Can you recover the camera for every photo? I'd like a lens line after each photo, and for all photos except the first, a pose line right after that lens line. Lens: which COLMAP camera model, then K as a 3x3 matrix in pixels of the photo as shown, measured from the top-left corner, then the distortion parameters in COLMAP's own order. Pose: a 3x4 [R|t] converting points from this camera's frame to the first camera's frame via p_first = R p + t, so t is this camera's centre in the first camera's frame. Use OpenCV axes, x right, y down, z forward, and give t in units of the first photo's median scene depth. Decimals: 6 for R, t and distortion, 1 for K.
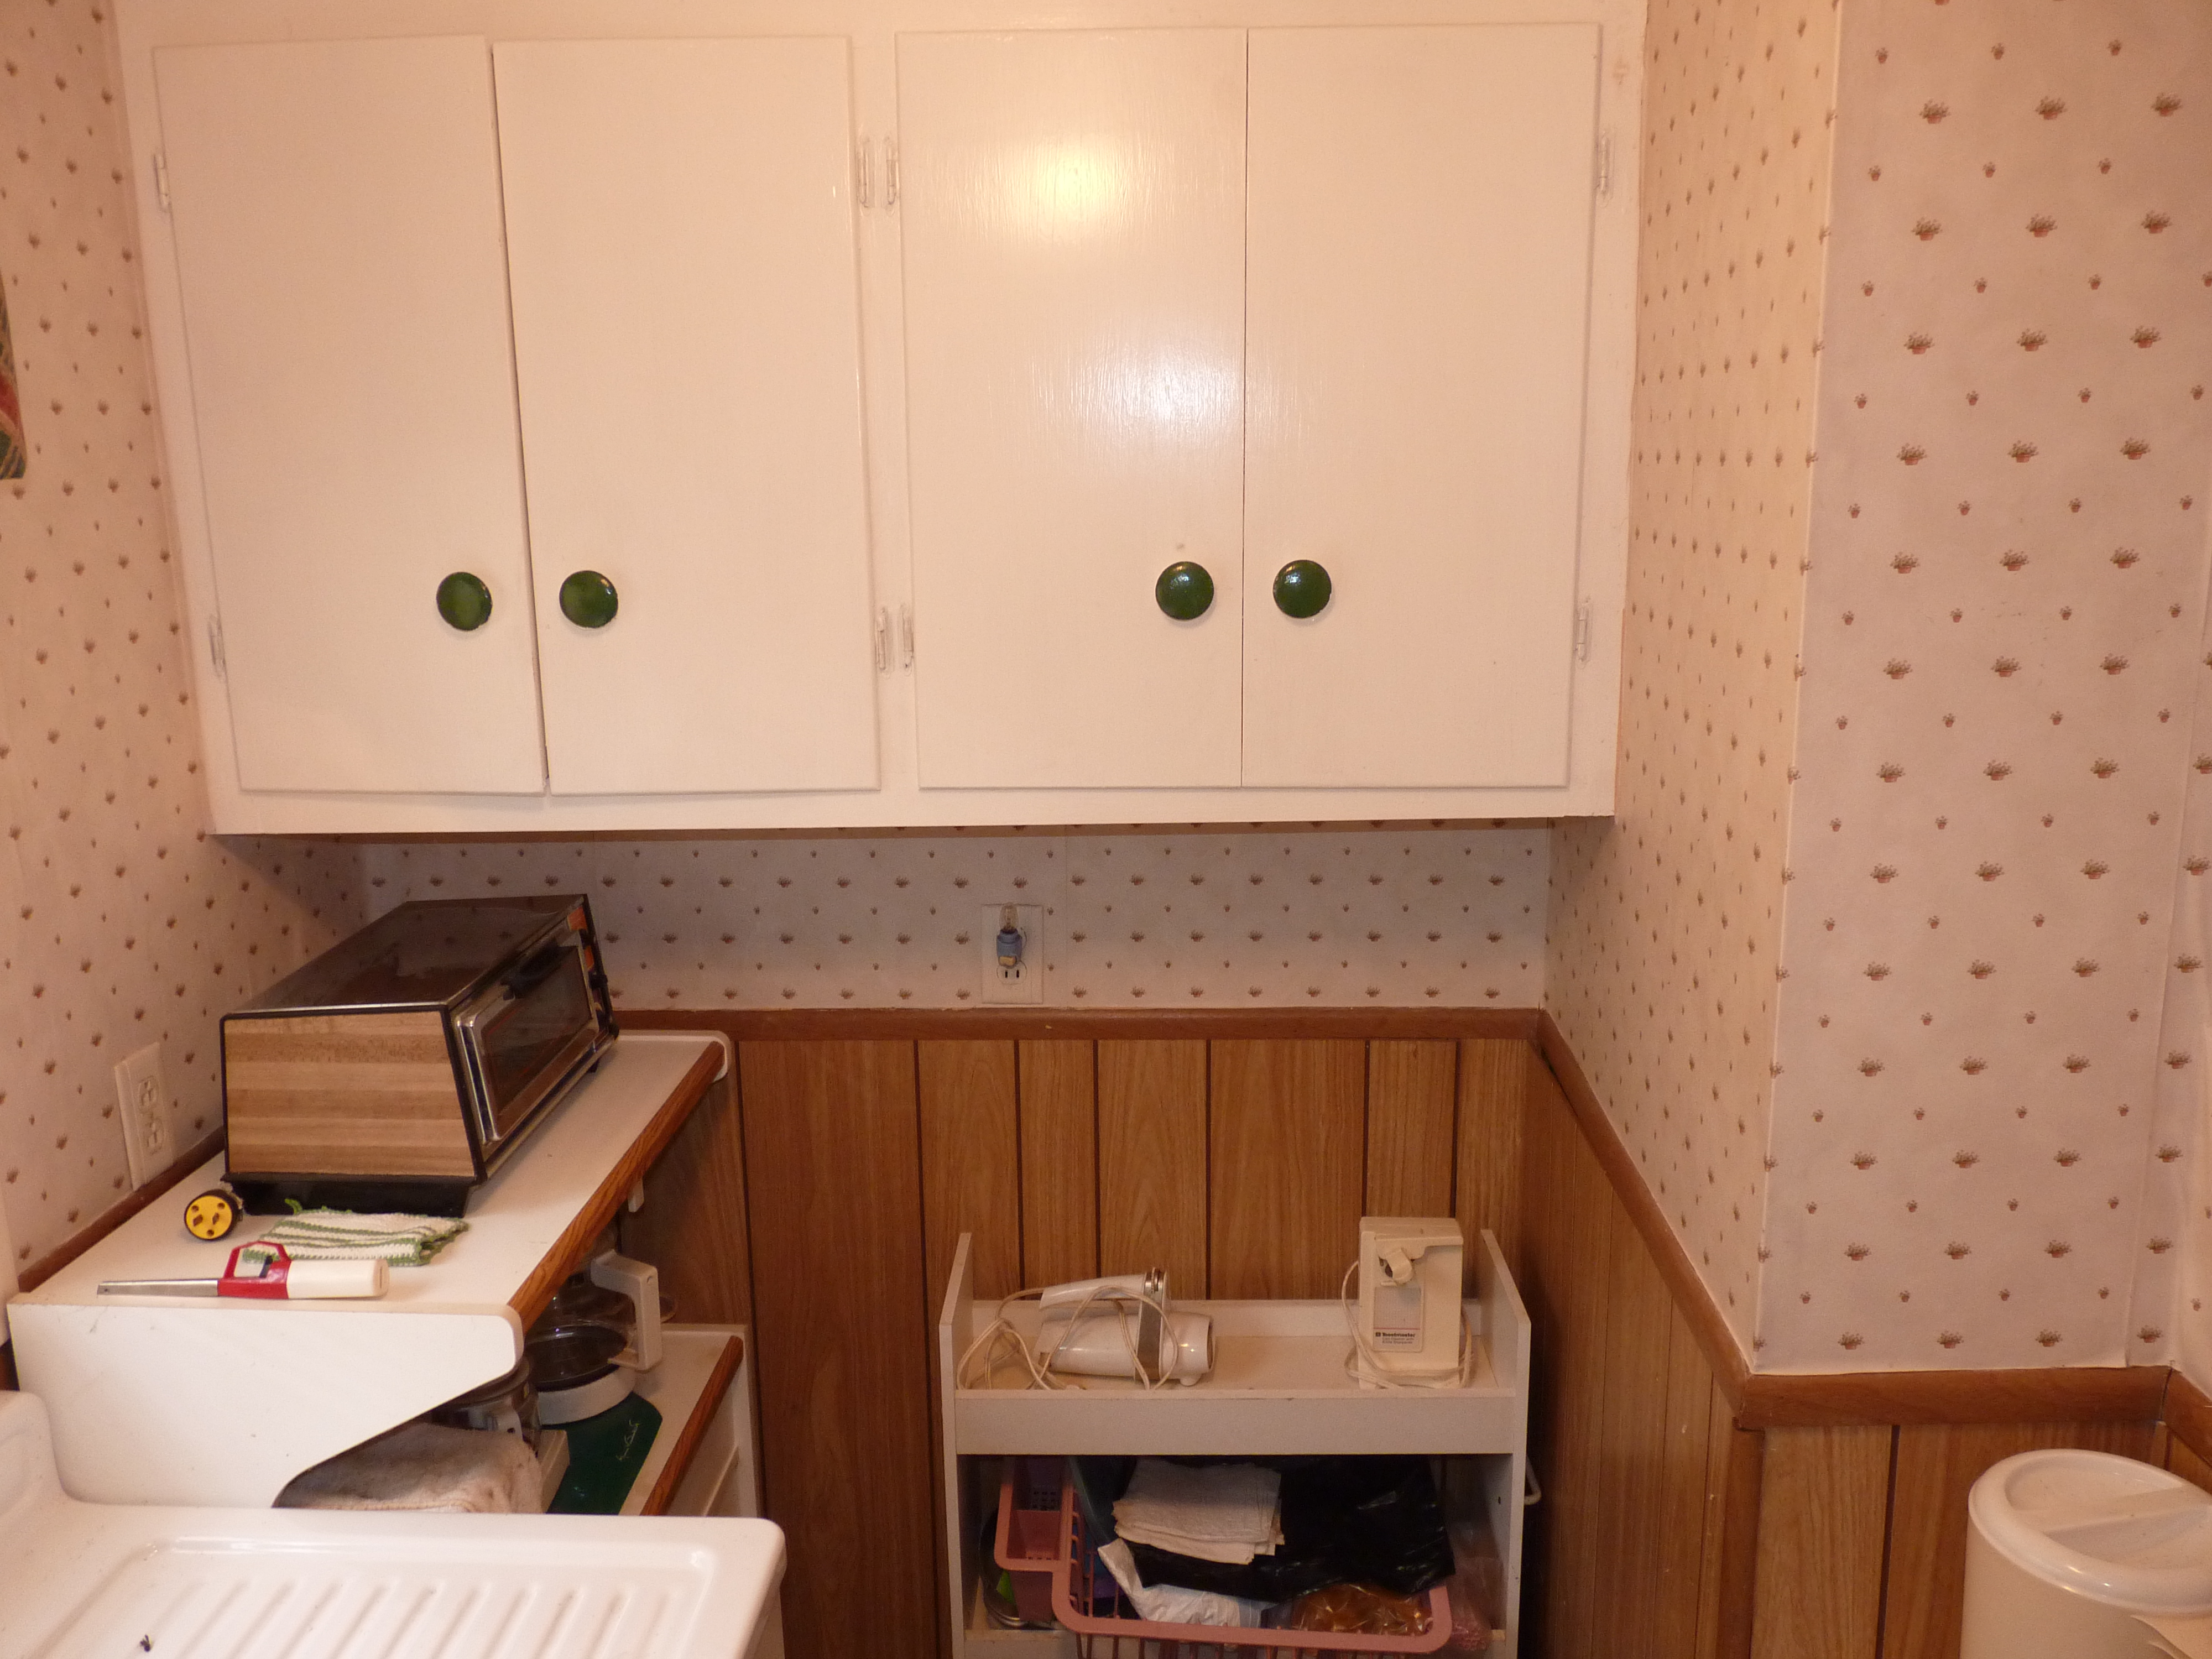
lens RADIAL K [[1776.6, 0, 1105.0], [0, 1776.6, 835.2], [0, 0, 1]] dist [-0.014558, 0.003680]
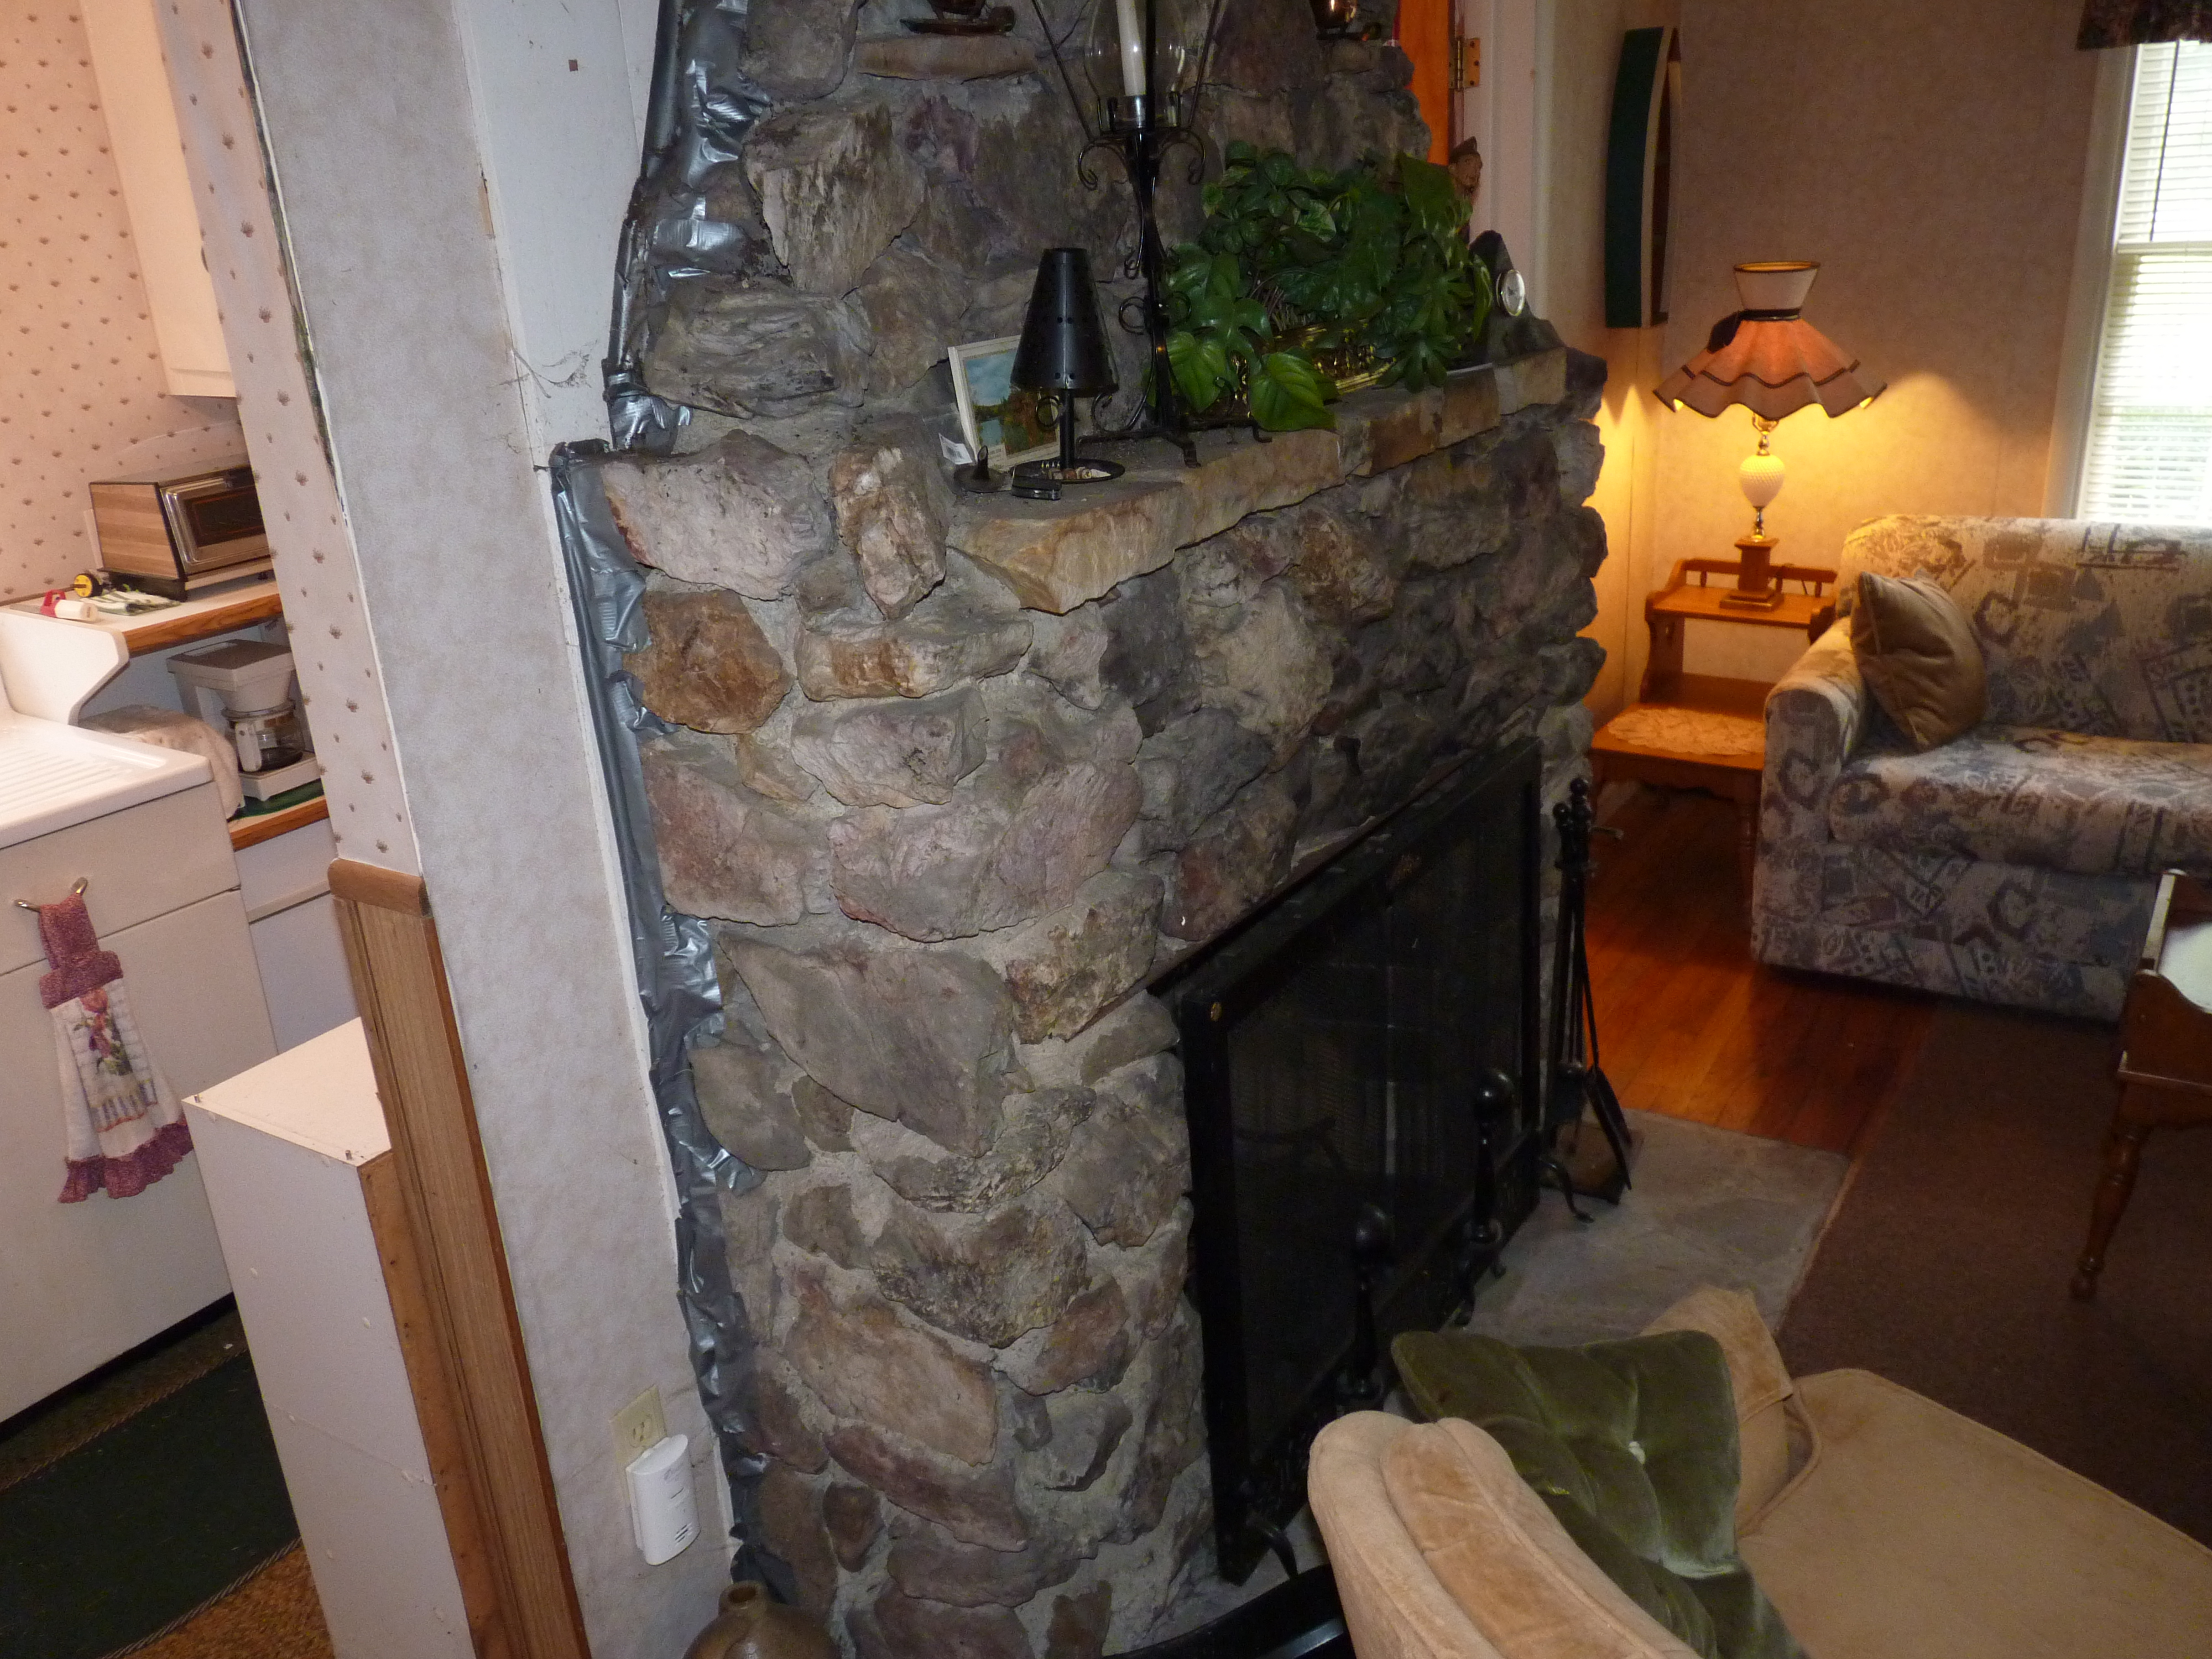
lens RADIAL K [[1776.6, 0, 1110.6], [0, 1776.6, 836.3], [0, 0, 1]] dist [-0.014558, 0.003680]
pose [[0.864862, 0.151615, -0.478567, 1.425968], [-0.073590, 0.981295, 0.177892, 0.056131], [0.496586, -0.118634, 0.859842, -0.142697]]
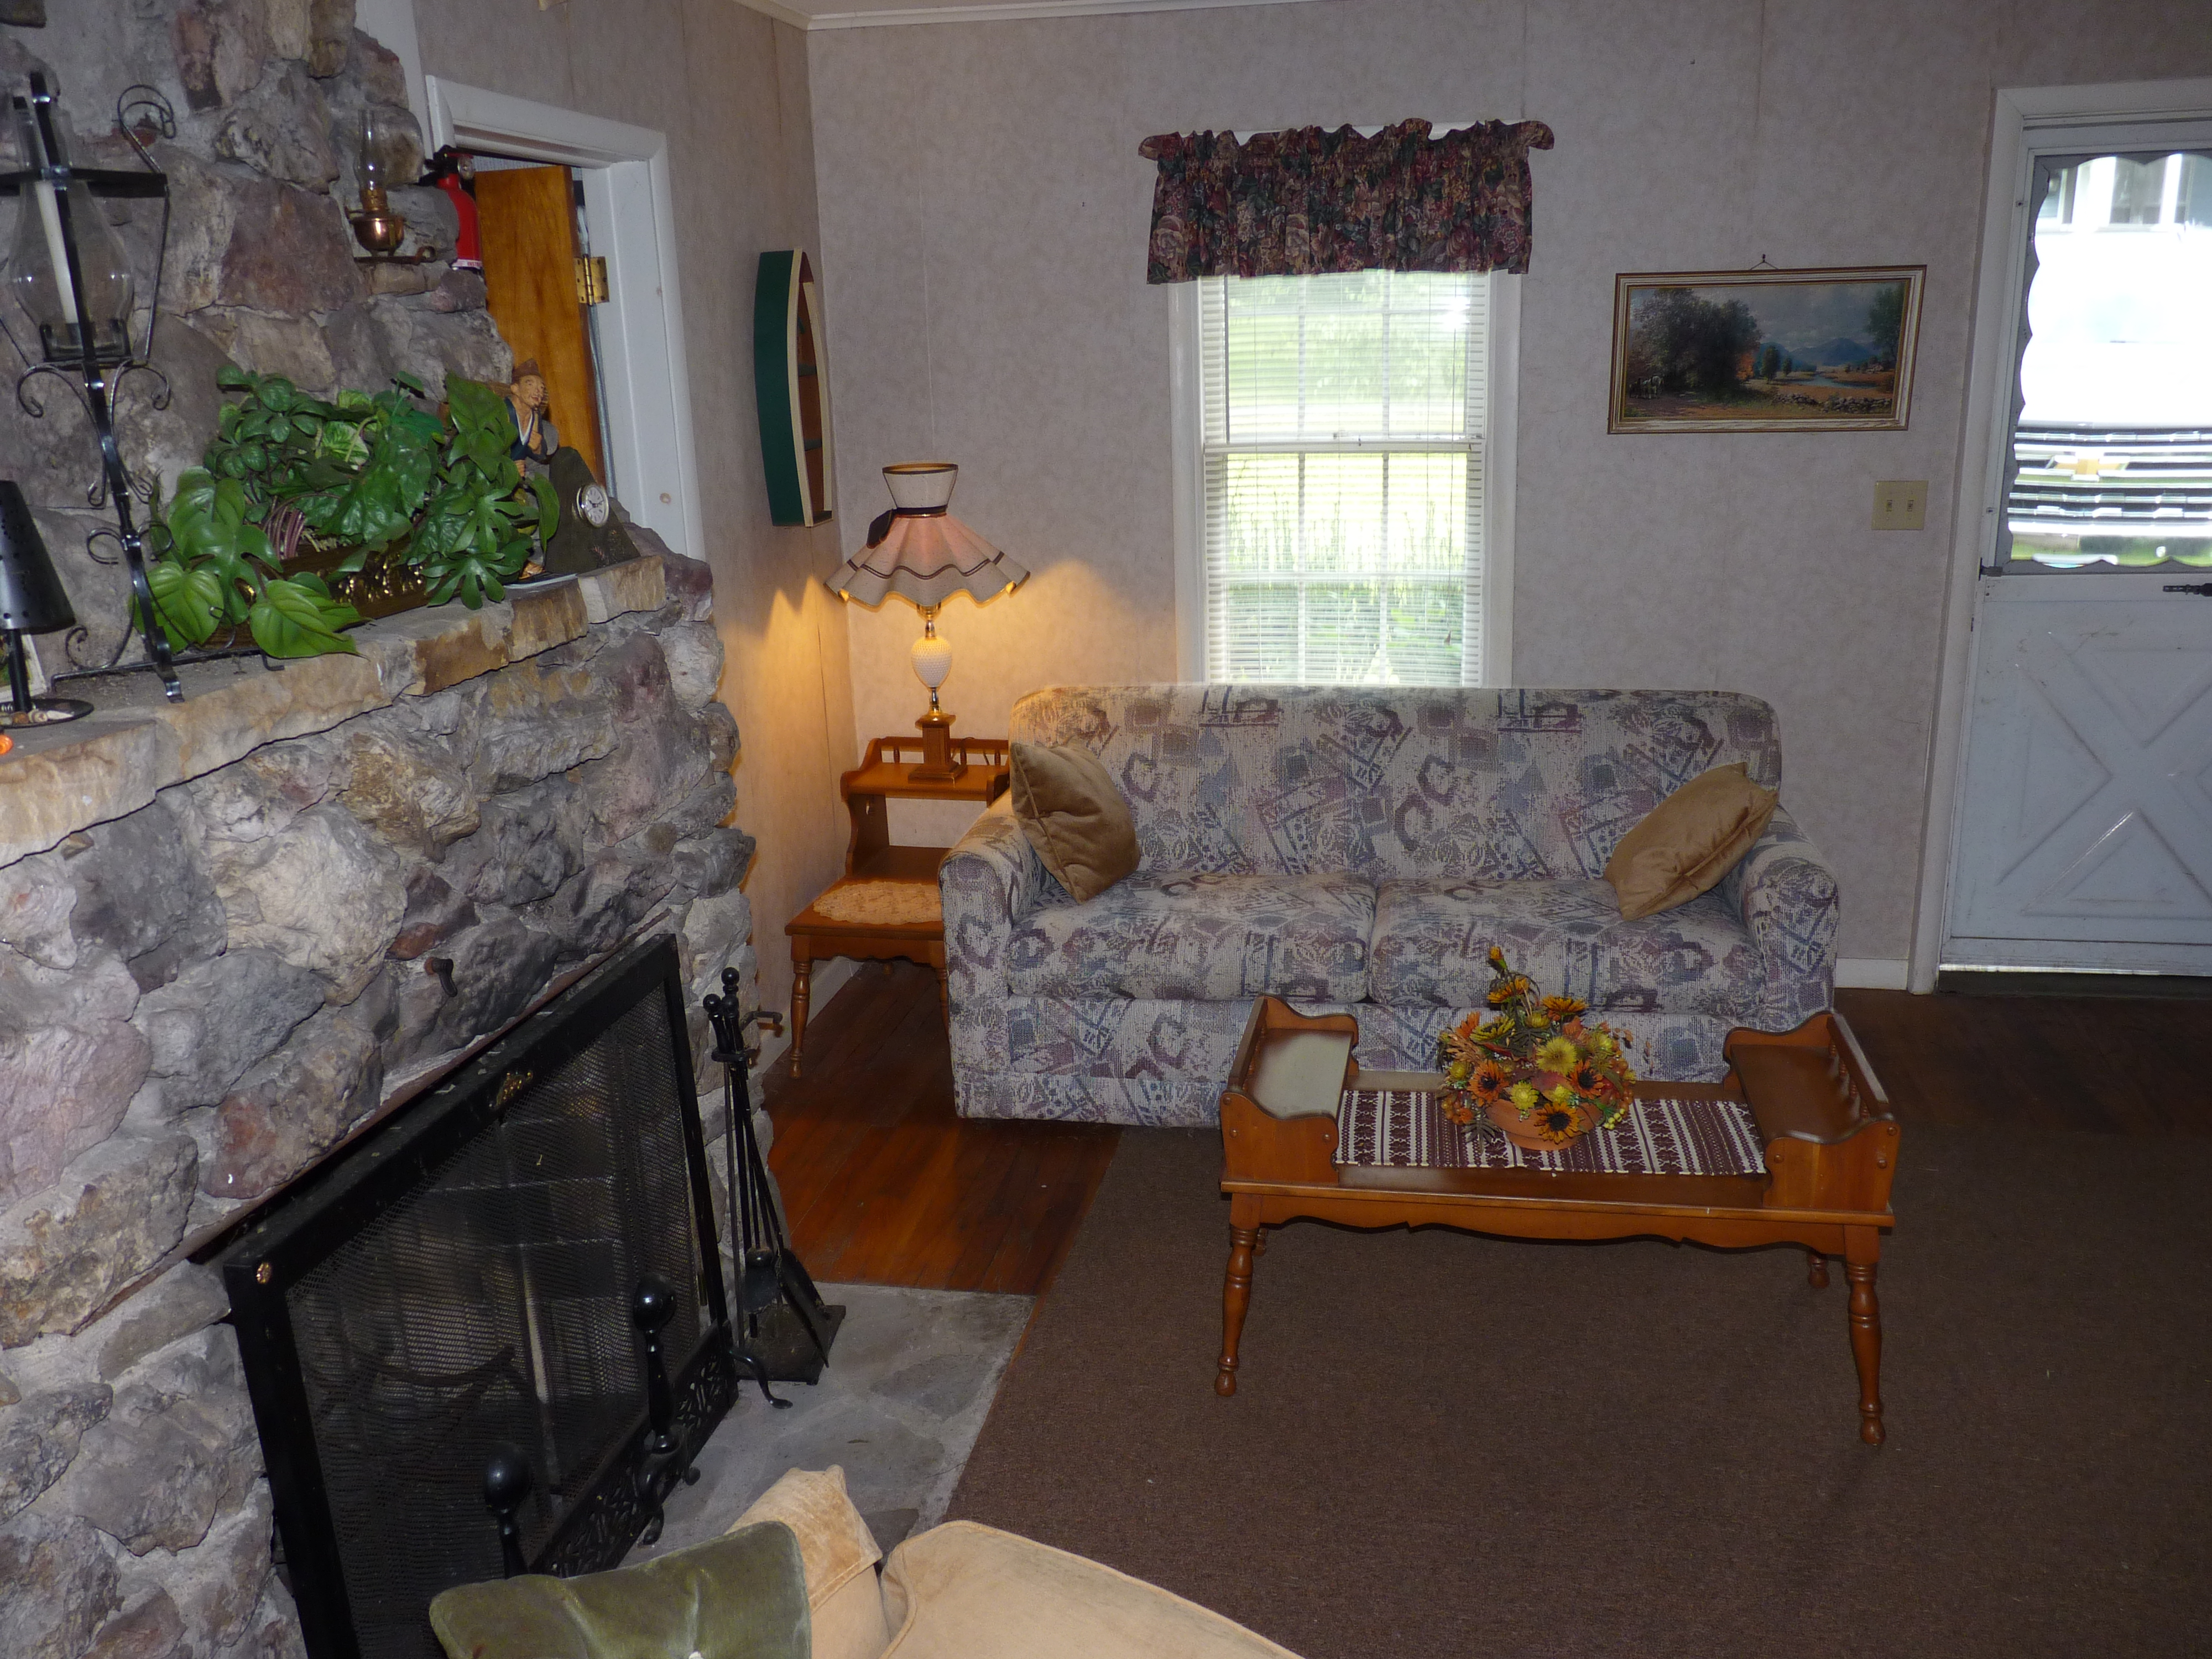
lens RADIAL K [[1776.6, 0, 1097.5], [0, 1776.6, 834.5], [0, 0, 1]] dist [-0.014558, 0.003680]
pose [[0.988254, 0.029278, -0.149992, 1.623289], [-0.019931, 0.997786, 0.063443, 0.020914], [0.151517, -0.059708, 0.986650, -0.091258]]
